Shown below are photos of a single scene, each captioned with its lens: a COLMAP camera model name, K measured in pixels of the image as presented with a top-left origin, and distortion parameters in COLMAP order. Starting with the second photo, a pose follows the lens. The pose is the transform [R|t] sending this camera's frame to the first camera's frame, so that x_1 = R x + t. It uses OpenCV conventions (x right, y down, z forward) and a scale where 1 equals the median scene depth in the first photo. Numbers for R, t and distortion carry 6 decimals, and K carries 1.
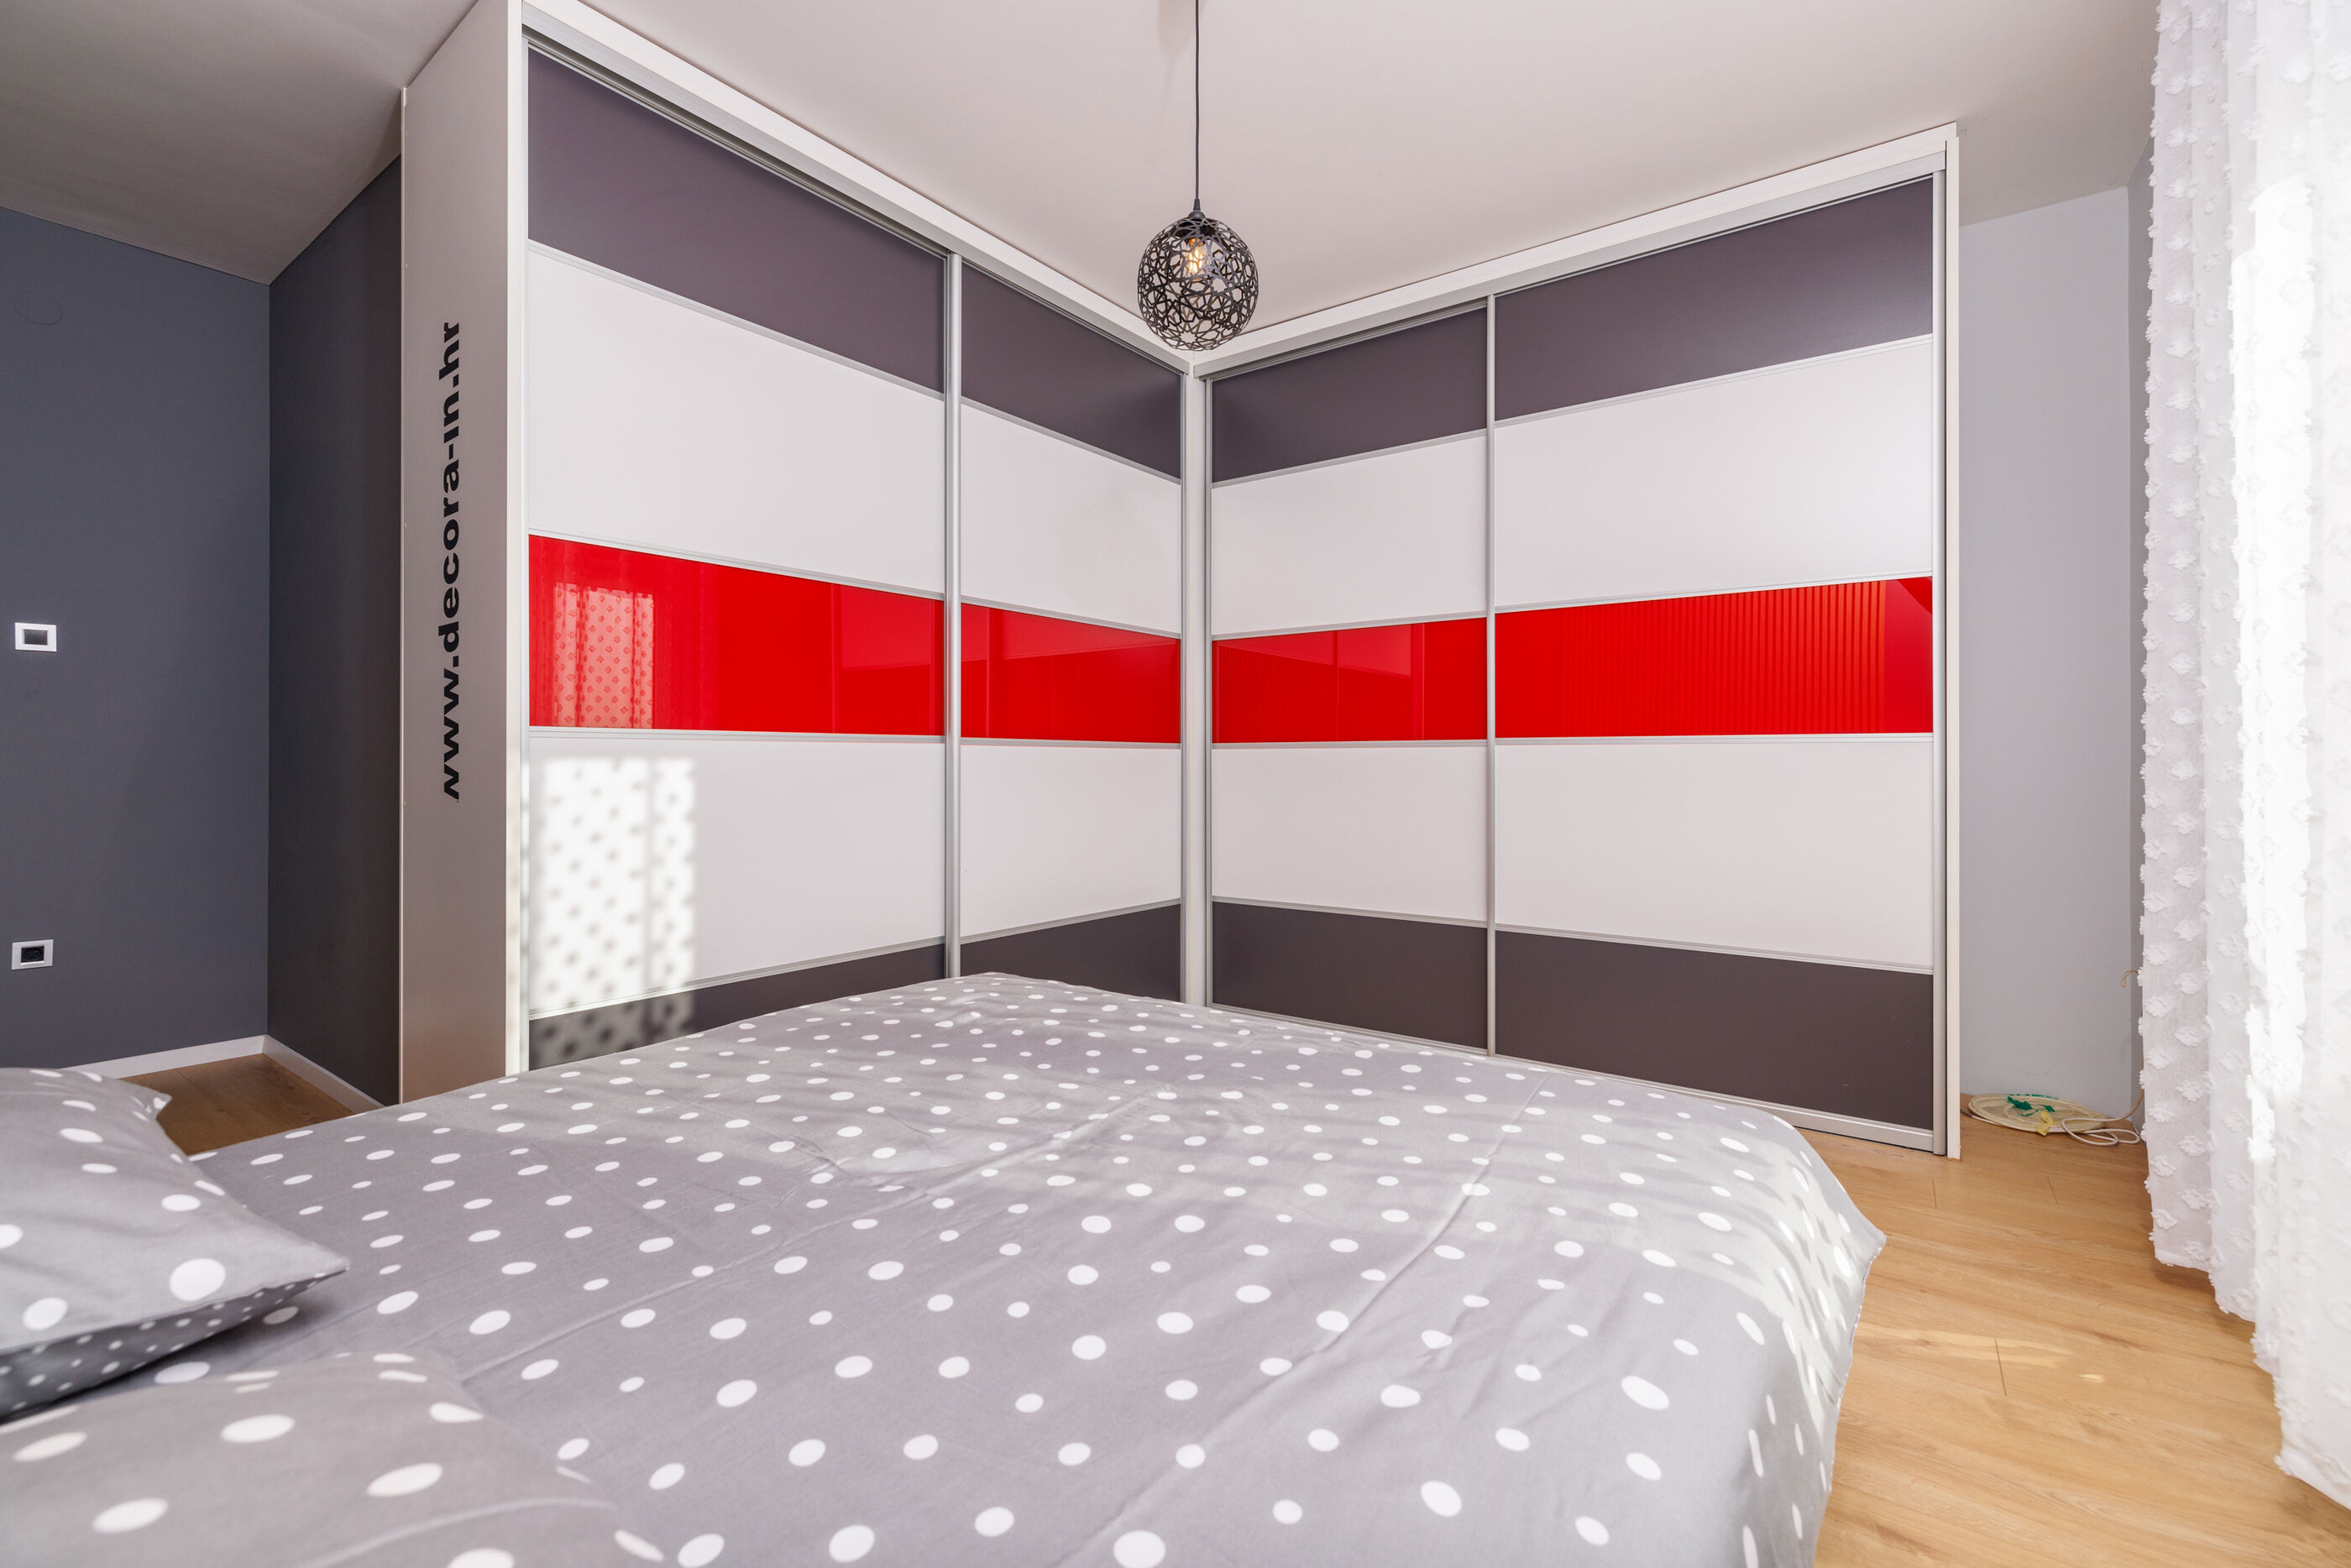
lens RADIAL K [[994.6, 0, 1183.4], [0, 994.6, 750.8], [0, 0, 1]] dist [0.001849, 0.000335]
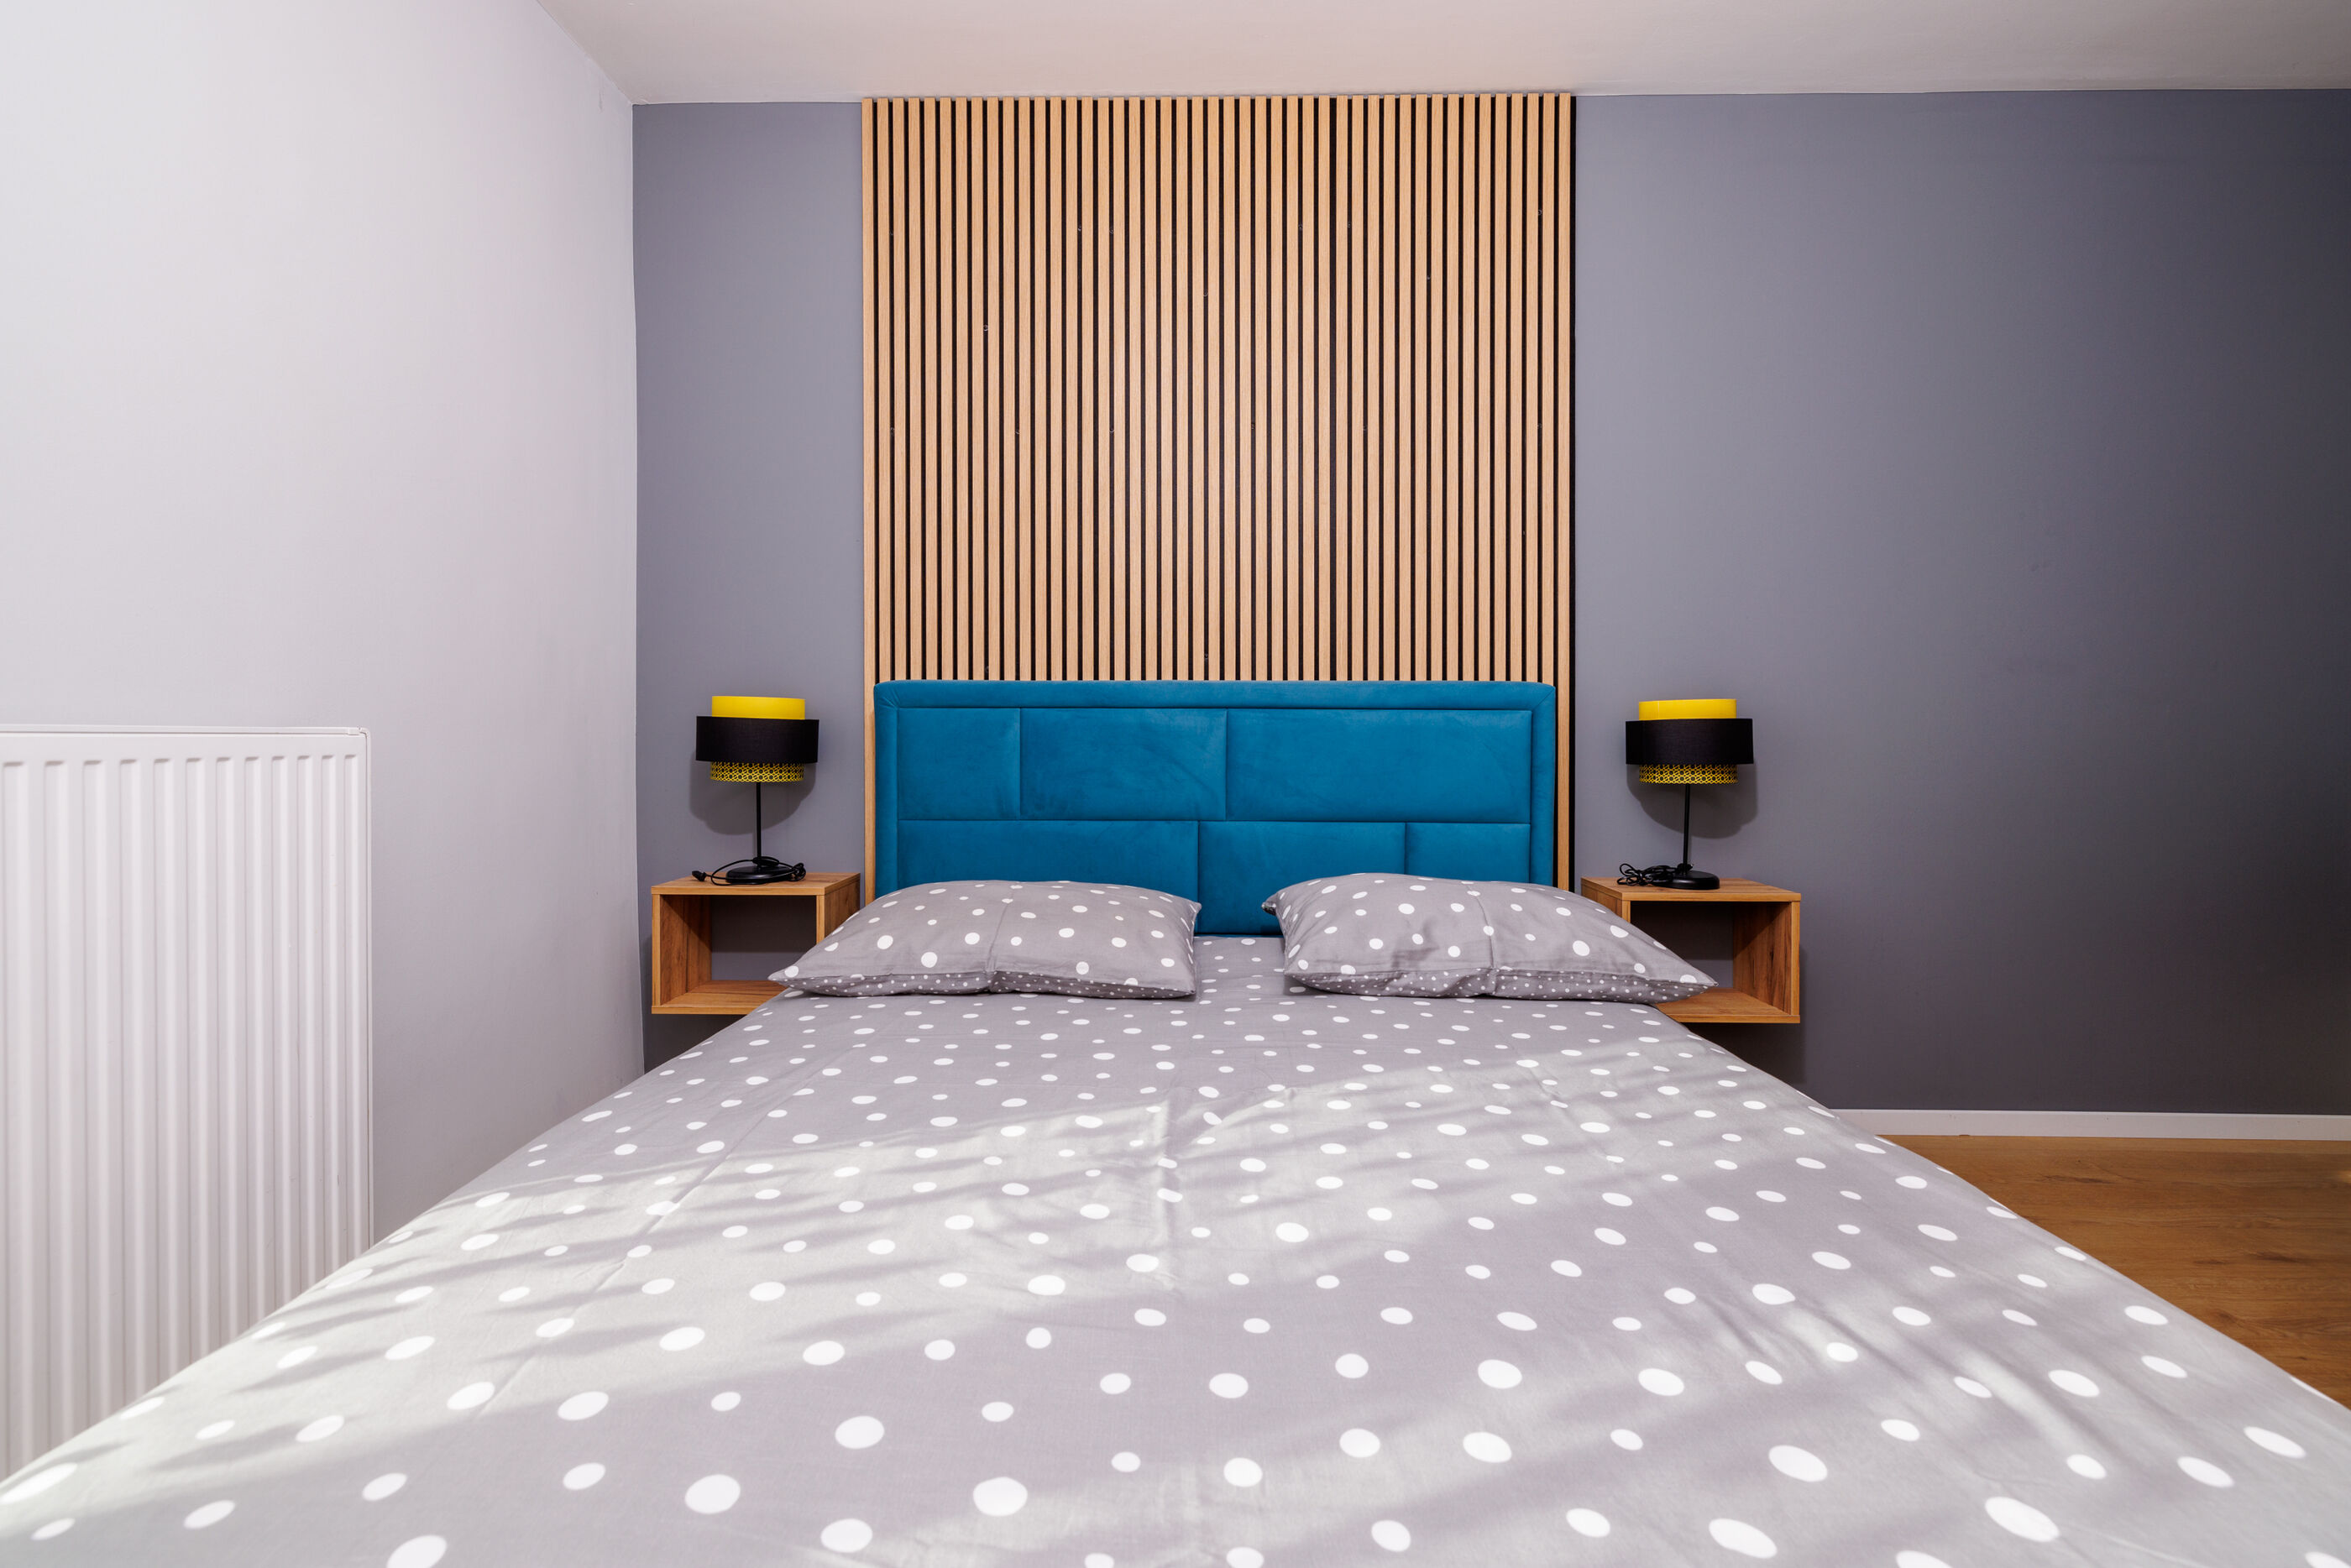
lens RADIAL K [[1012.4, 0, 1196.4], [0, 1012.4, 740.2], [0, 0, 1]] dist [0.001955, 0.000149]
pose [[-0.817731, -0.003050, -0.575592, 0.330700], [-0.001838, 0.999995, -0.002688, 0.017001], [0.575597, -0.001140, -0.817733, 1.564273]]
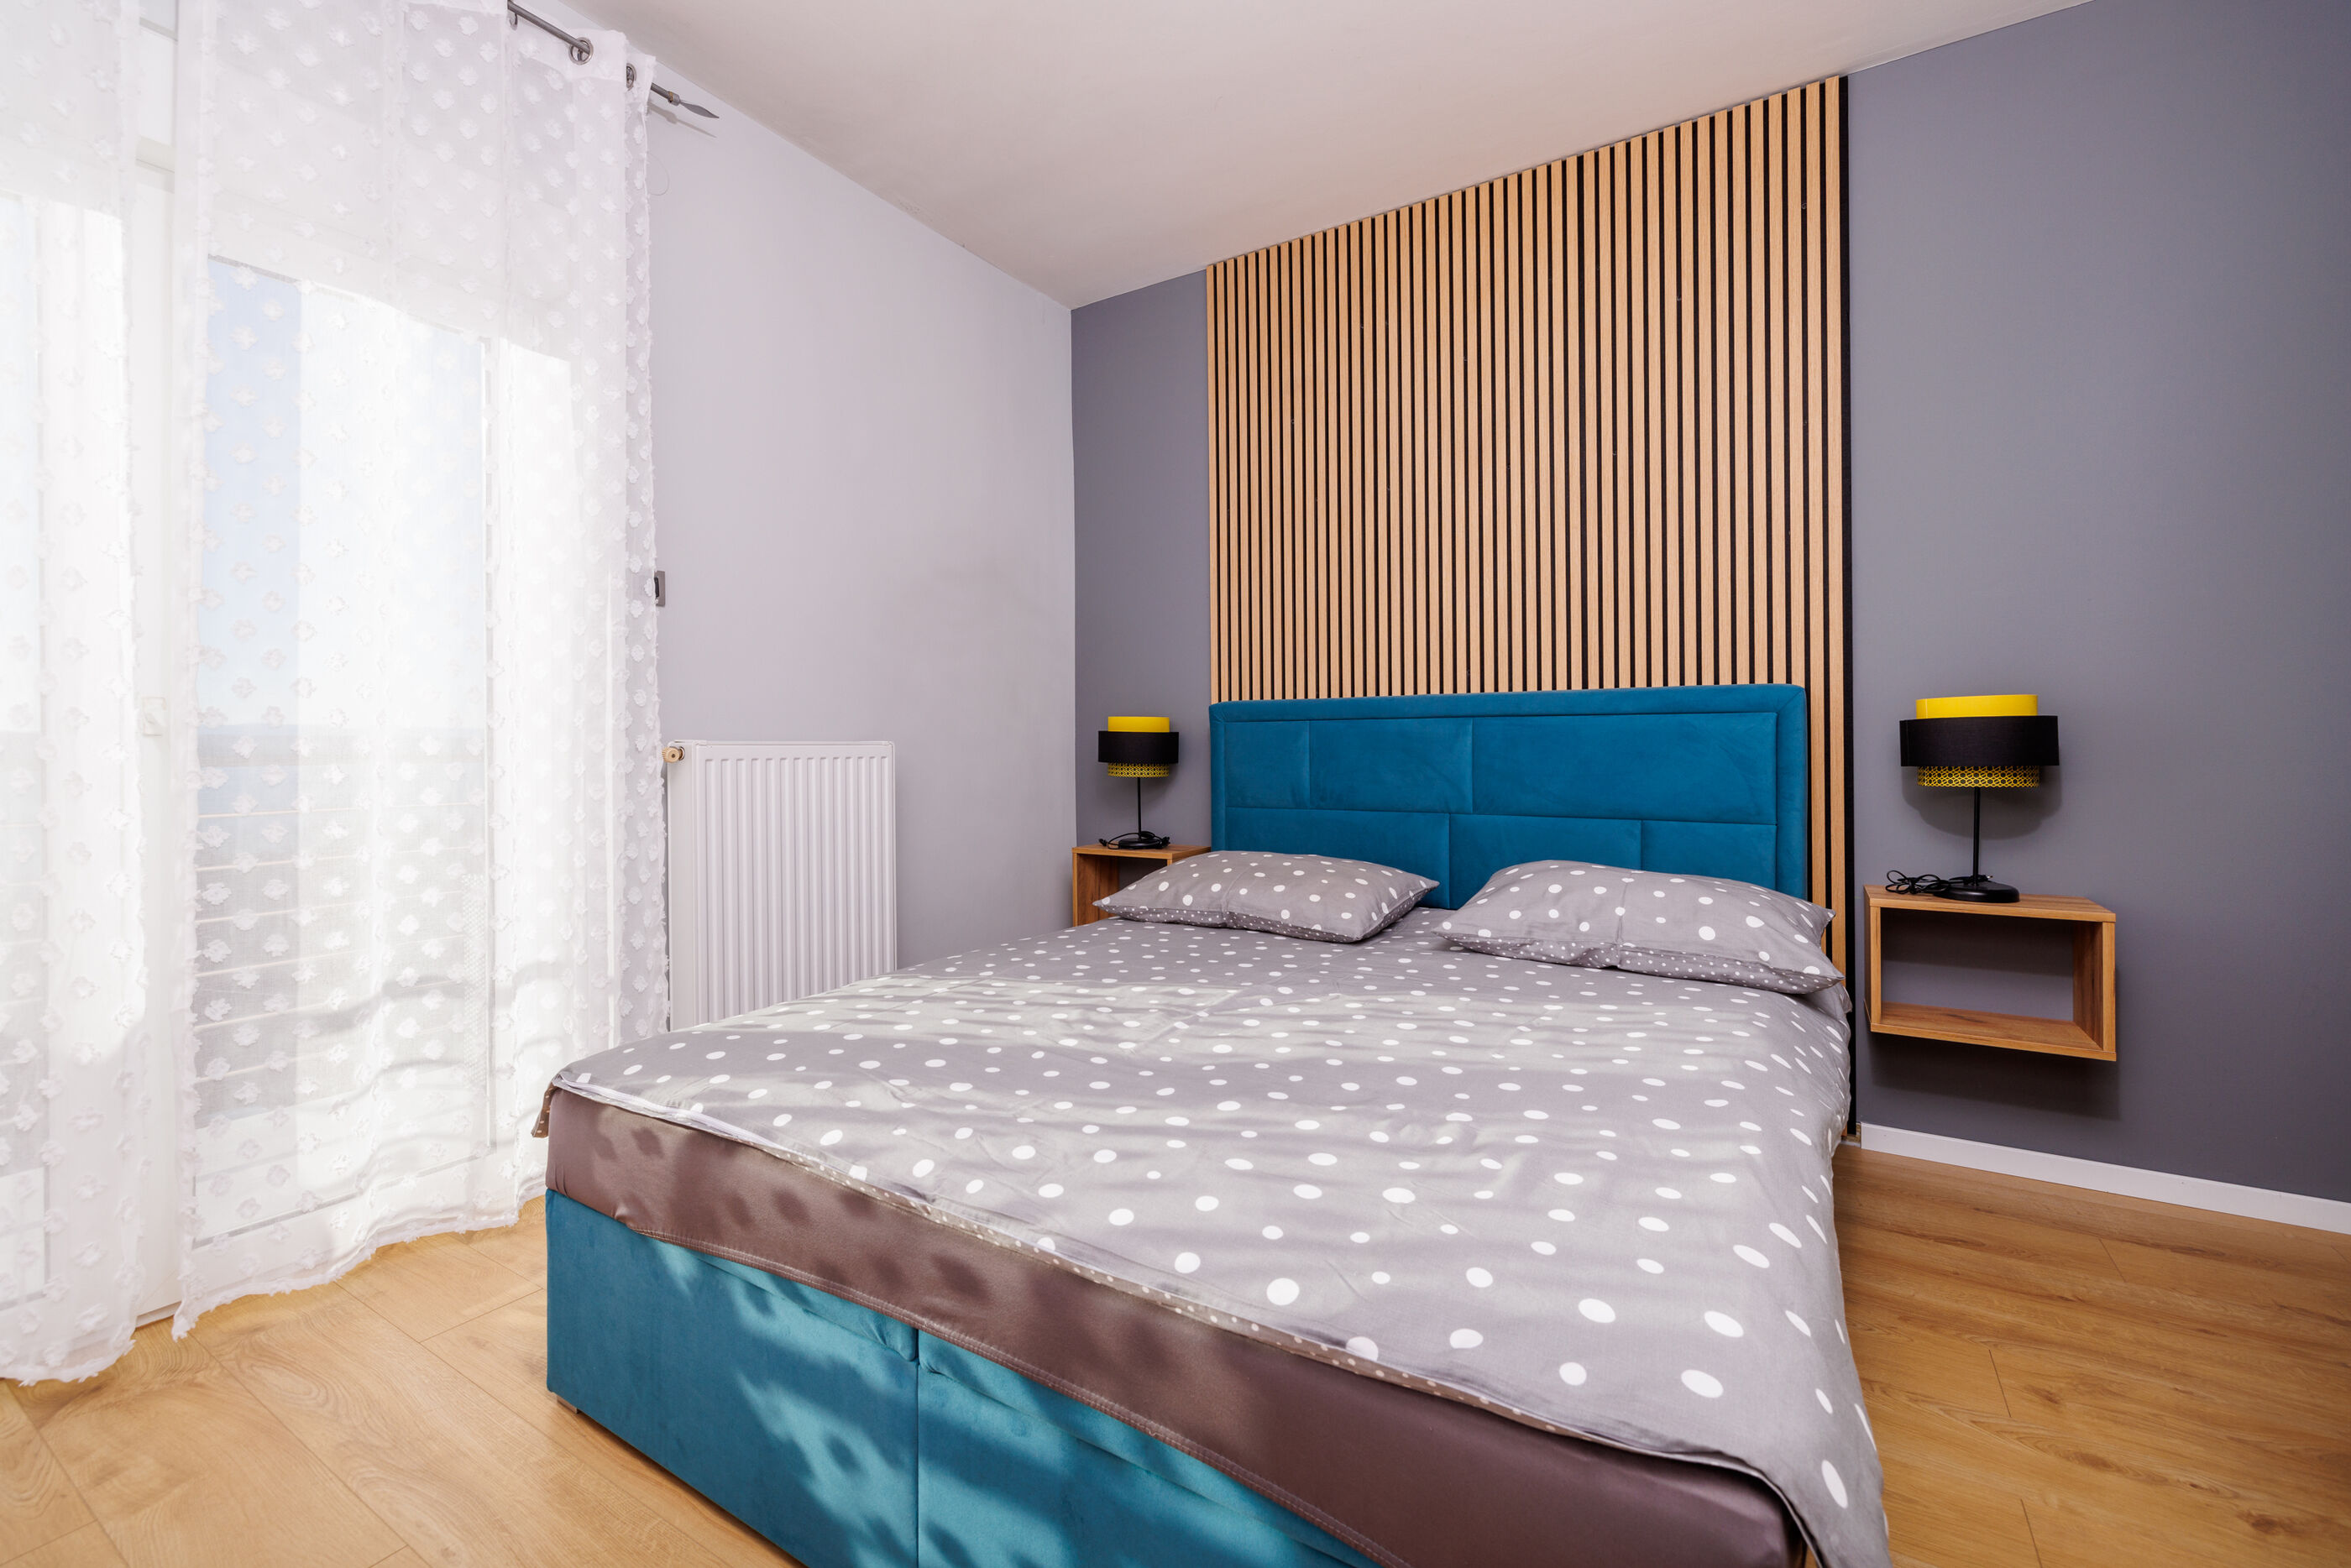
lens RADIAL K [[1004.3, 0, 1180.7], [0, 1004.3, 747.5], [0, 0, 1]] dist [-0.000826, 0.000103]
pose [[-0.997879, 0.003020, -0.065023, -0.004418], [0.003363, 0.999981, -0.005171, 0.026766], [0.065006, -0.005379, -0.997870, 2.129664]]
